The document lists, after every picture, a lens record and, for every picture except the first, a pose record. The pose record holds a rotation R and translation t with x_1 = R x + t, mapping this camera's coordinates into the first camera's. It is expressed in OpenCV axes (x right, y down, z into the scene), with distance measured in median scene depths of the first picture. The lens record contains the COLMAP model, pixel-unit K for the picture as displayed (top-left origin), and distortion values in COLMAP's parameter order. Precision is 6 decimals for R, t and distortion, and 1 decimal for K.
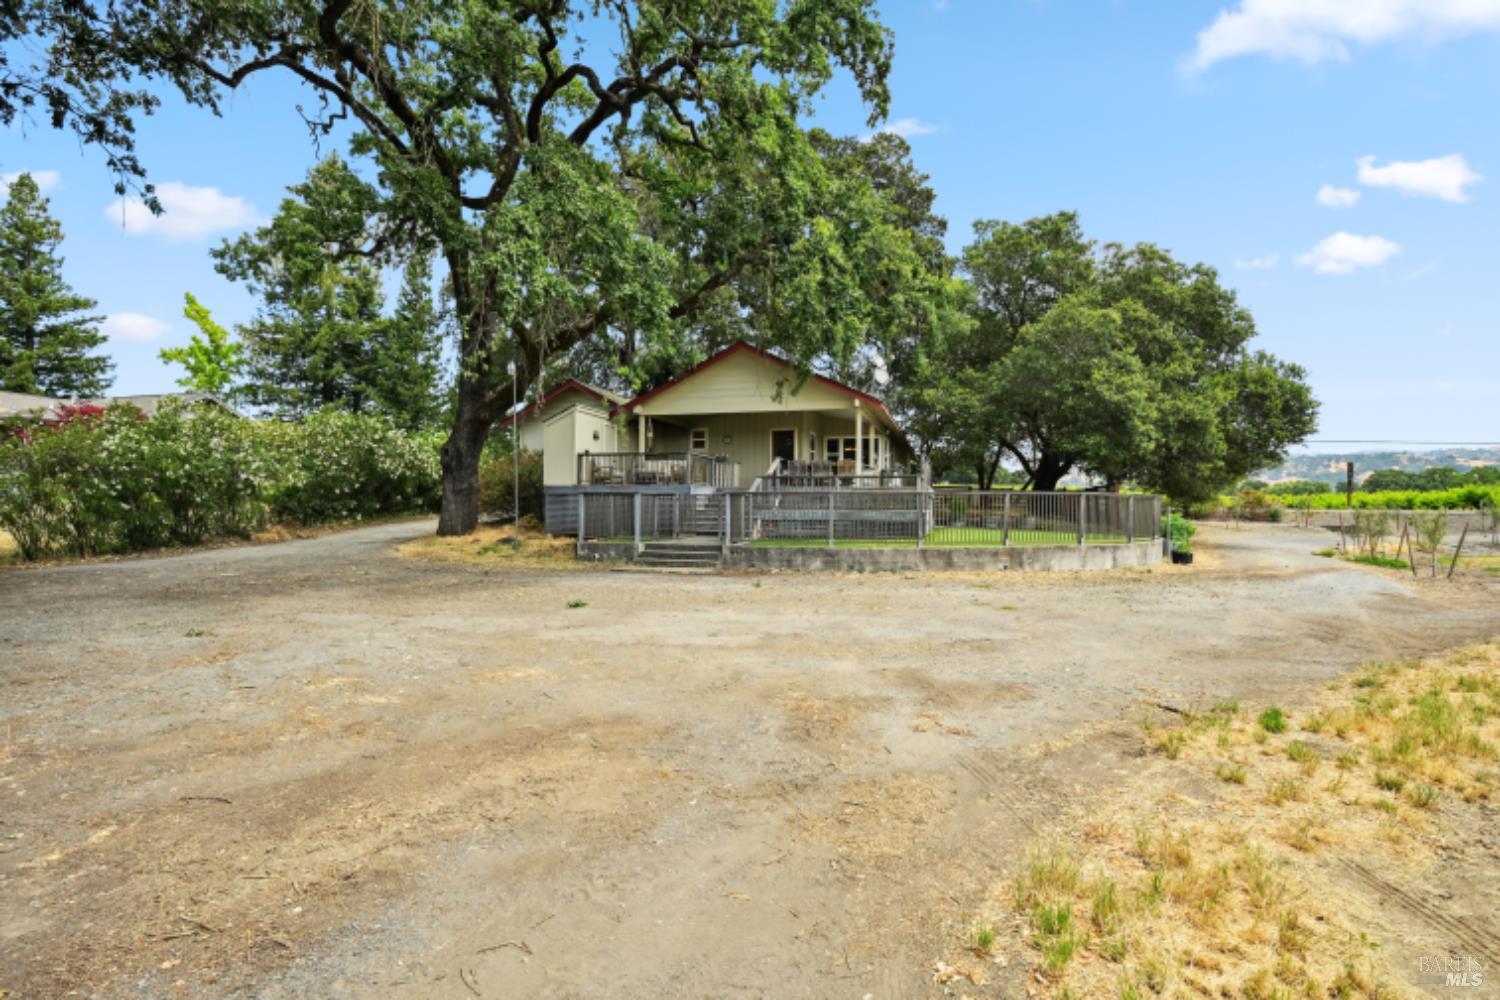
lens RADIAL K [[686.8, 0, 750.7], [0, 686.8, 503.6], [0, 0, 1]] dist [-0.000324, 0.000104]
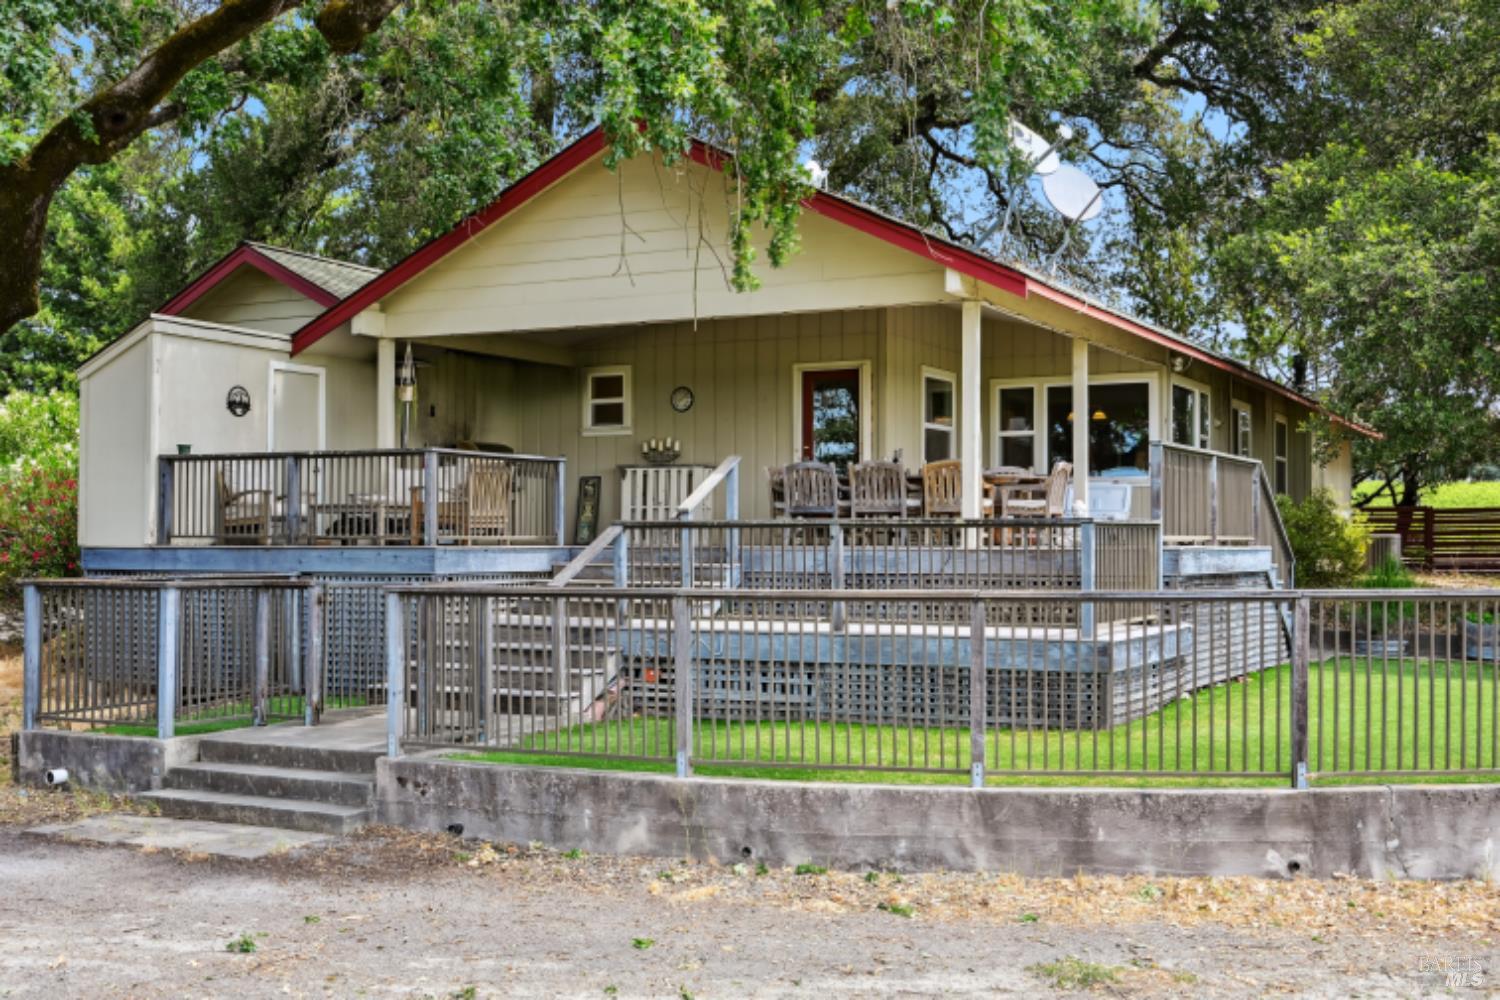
lens RADIAL K [[1720.6, 0, 752.2], [0, 1720.6, 505.6], [0, 0, 1]] dist [-0.013707, 0.000000]
pose [[0.979434, -0.010098, -0.201513, 0.208444], [0.006567, 0.999813, -0.018183, -0.028162], [0.201659, 0.016486, 0.979317, 0.195992]]
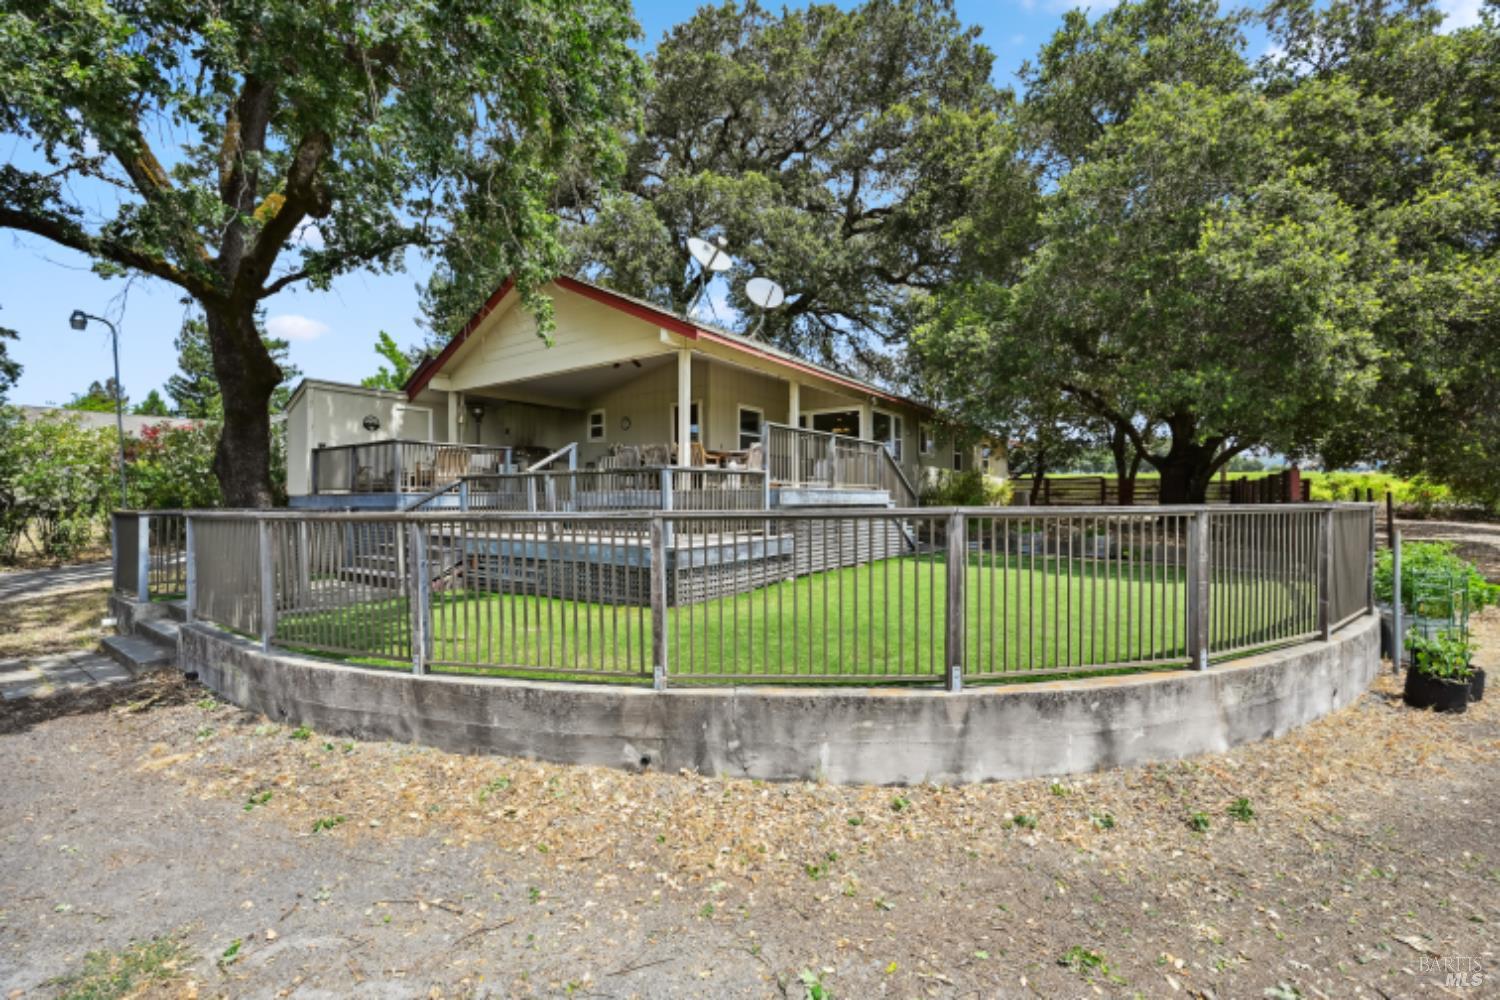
lens RADIAL K [[612.9, 0, 752.6], [0, 612.9, 500.8], [0, 0, 1]] dist [-0.004918, 0.000022]
pose [[0.946793, -0.012406, -0.321604, 0.352045], [0.014170, 0.999895, 0.003143, -0.015500], [0.321532, -0.007533, 0.946869, 0.529963]]
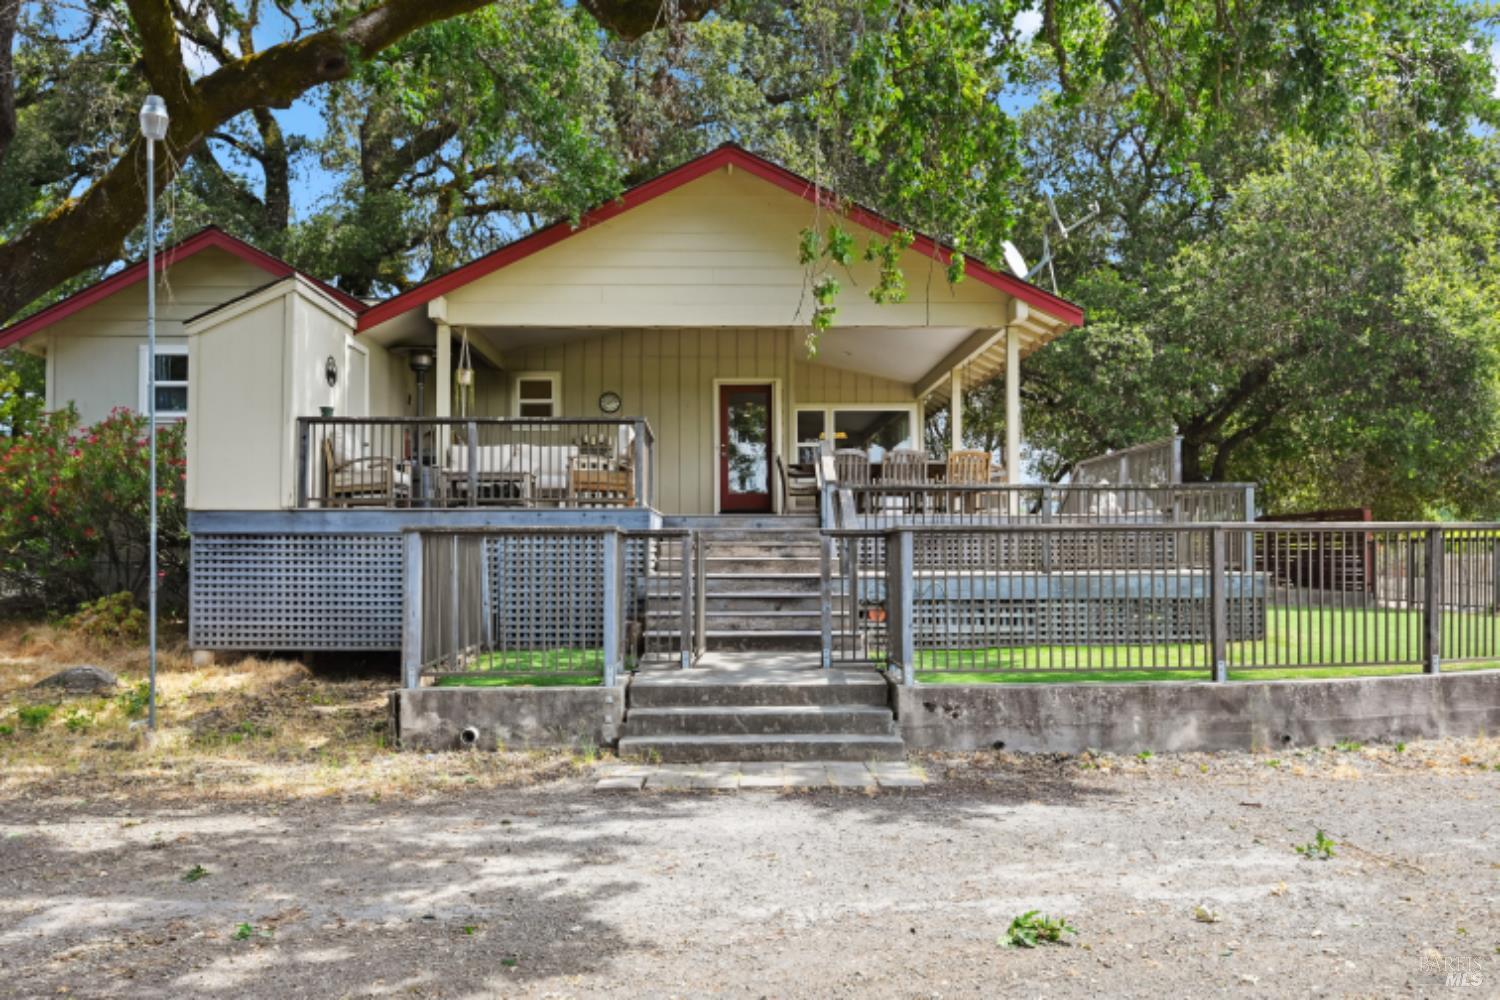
lens RADIAL K [[1227.4, 0, 744.0], [0, 1227.4, 492.8], [0, 0, 1]] dist [-0.013571, -0.001685]
pose [[0.955144, 0.005707, 0.296086, -0.209583], [0.008814, 0.998824, -0.047684, -0.003454], [-0.296010, 0.048155, 0.953970, 0.333347]]
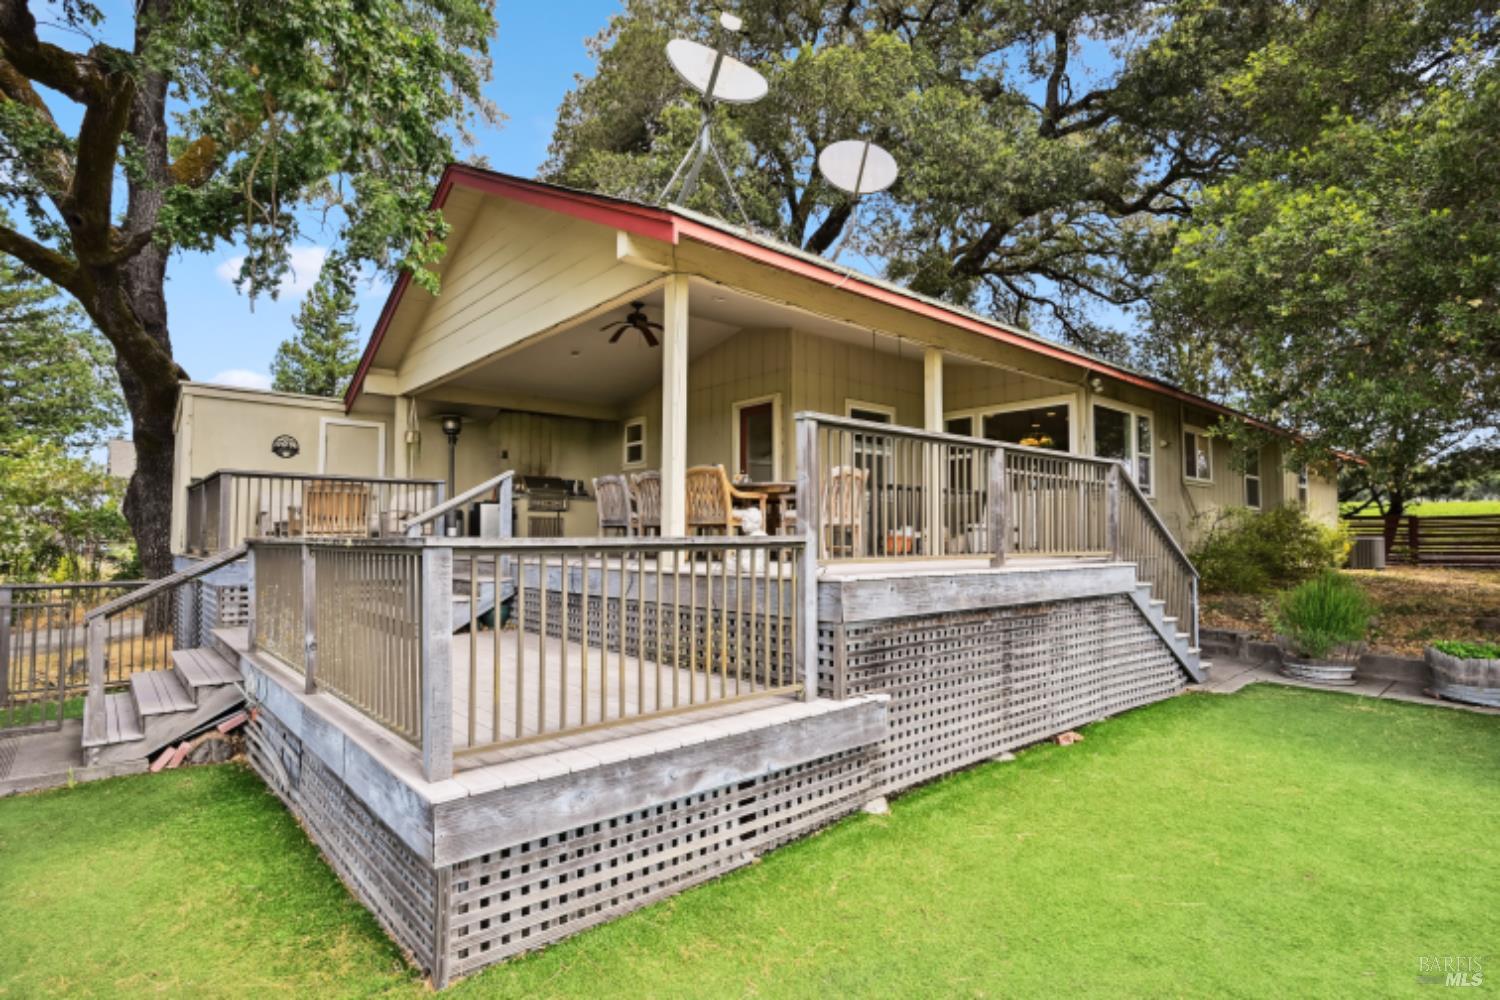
lens RADIAL K [[740.8, 0, 753.0], [0, 740.8, 500.4], [0, 0, 1]] dist [0.003677, 0.000778]
pose [[0.843637, -0.034349, -0.535814, 0.322519], [0.009447, 0.998747, -0.049150, -0.033573], [0.536831, 0.036403, 0.842904, 0.746732]]
